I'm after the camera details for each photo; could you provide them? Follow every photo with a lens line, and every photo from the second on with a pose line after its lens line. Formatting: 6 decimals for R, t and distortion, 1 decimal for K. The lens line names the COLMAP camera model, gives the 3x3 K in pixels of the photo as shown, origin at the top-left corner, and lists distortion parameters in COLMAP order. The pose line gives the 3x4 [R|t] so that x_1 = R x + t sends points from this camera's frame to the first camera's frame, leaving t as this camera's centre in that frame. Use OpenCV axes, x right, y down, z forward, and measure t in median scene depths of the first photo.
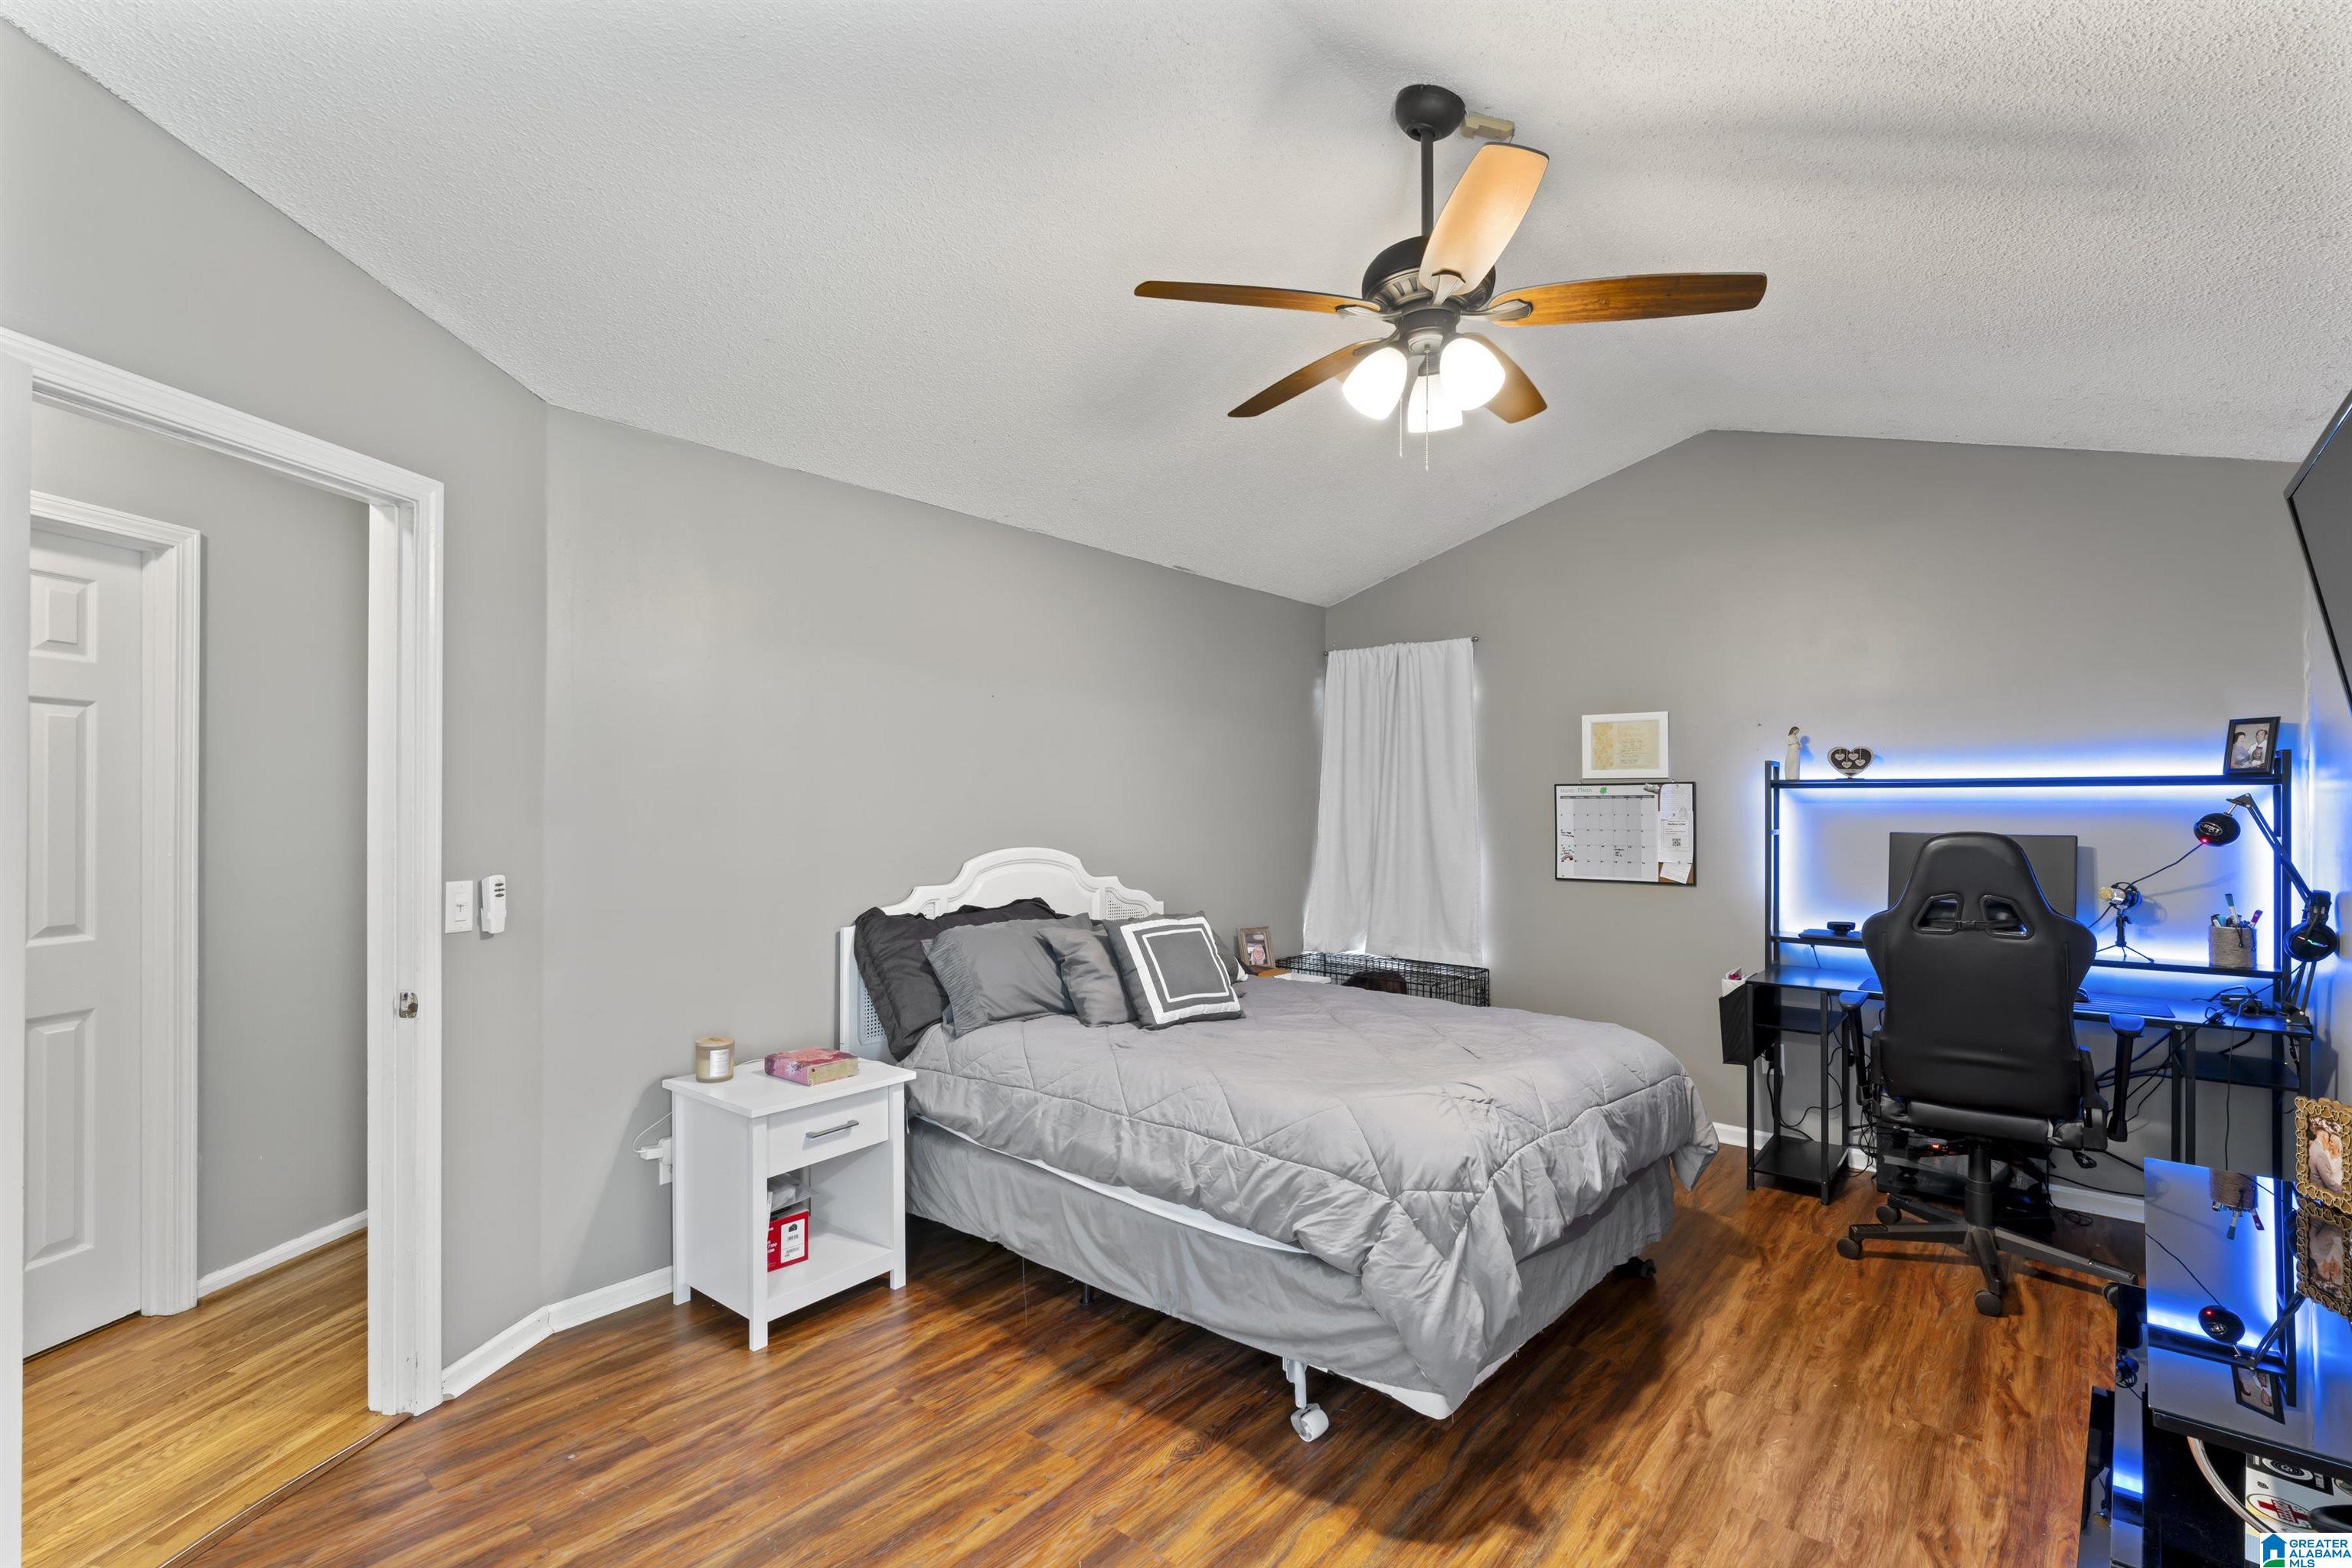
lens RADIAL K [[1062.8, 0, 1144.2], [0, 1062.8, 799.4], [0, 0, 1]] dist [-0.000371, -0.000359]
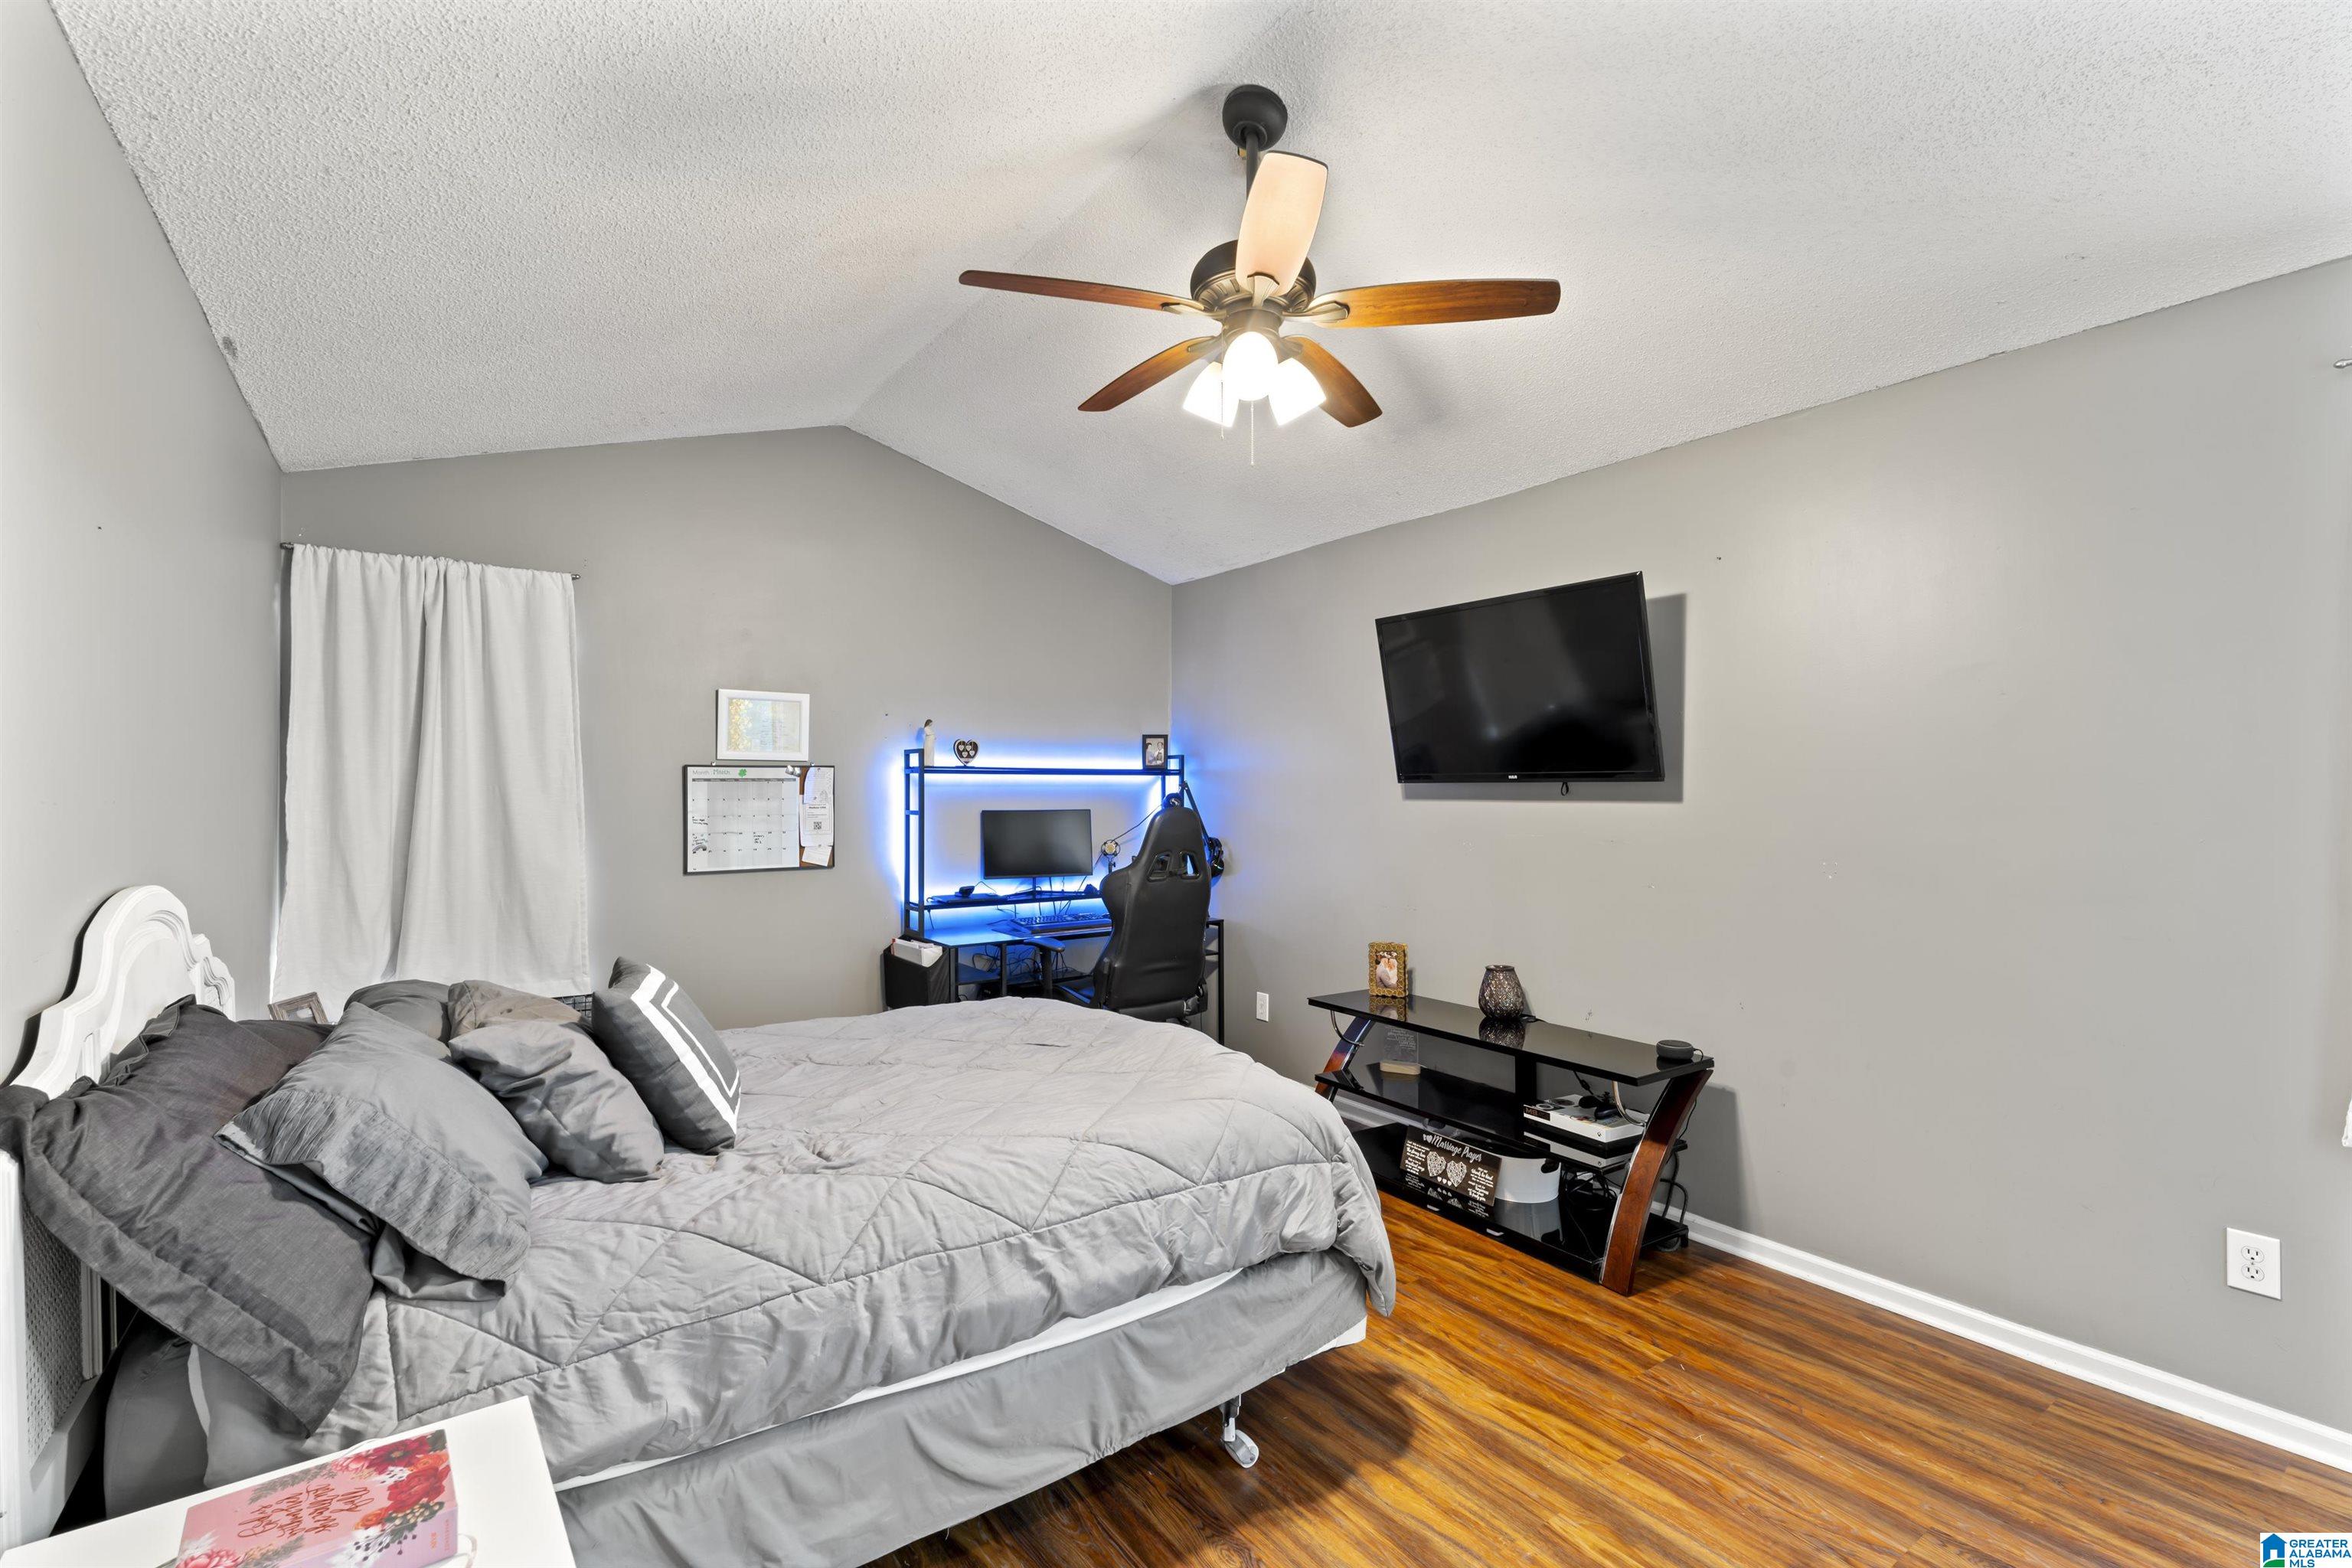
lens RADIAL K [[1055.5, 0, 1178.4], [0, 1055.5, 815.2], [0, 0, 1]] dist [-0.003109, -0.000793]
pose [[0.237133, -0.023656, 0.971189, -0.433723], [-0.002656, 0.999684, 0.024999, 0.005286], [-0.971474, -0.008508, 0.236995, 0.490505]]
